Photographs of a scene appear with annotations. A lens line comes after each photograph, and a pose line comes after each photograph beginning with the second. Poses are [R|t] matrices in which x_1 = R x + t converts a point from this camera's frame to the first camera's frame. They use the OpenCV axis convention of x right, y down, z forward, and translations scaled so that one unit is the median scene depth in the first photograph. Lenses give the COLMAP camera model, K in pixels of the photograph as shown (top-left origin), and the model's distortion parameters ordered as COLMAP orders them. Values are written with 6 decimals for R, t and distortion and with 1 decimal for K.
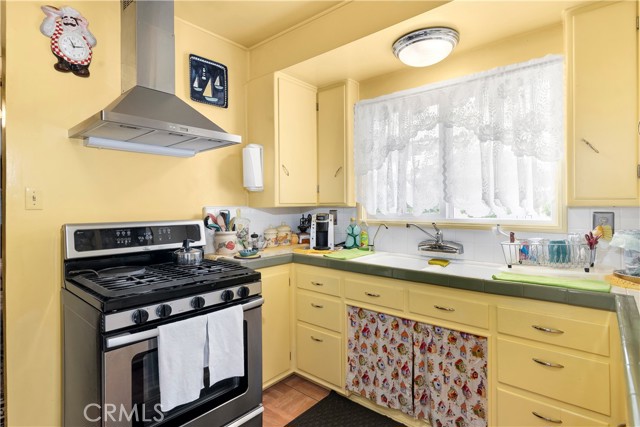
lens RADIAL K [[331.6, 0, 300.8], [0, 331.6, 205.3], [0, 0, 1]] dist [0.000402, -0.002138]
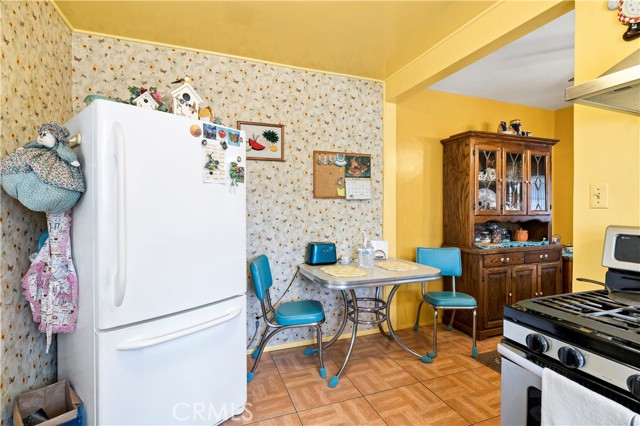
lens RADIAL K [[299.1, 0, 324.0], [0, 299.1, 213.0], [0, 0, 1]] dist [0.001973, -0.000822]
pose [[-0.463421, 0.017578, -0.885964, 0.290822], [-0.002335, 0.999776, 0.021057, 0.009994], [0.886135, 0.011827, -0.463276, 0.679558]]
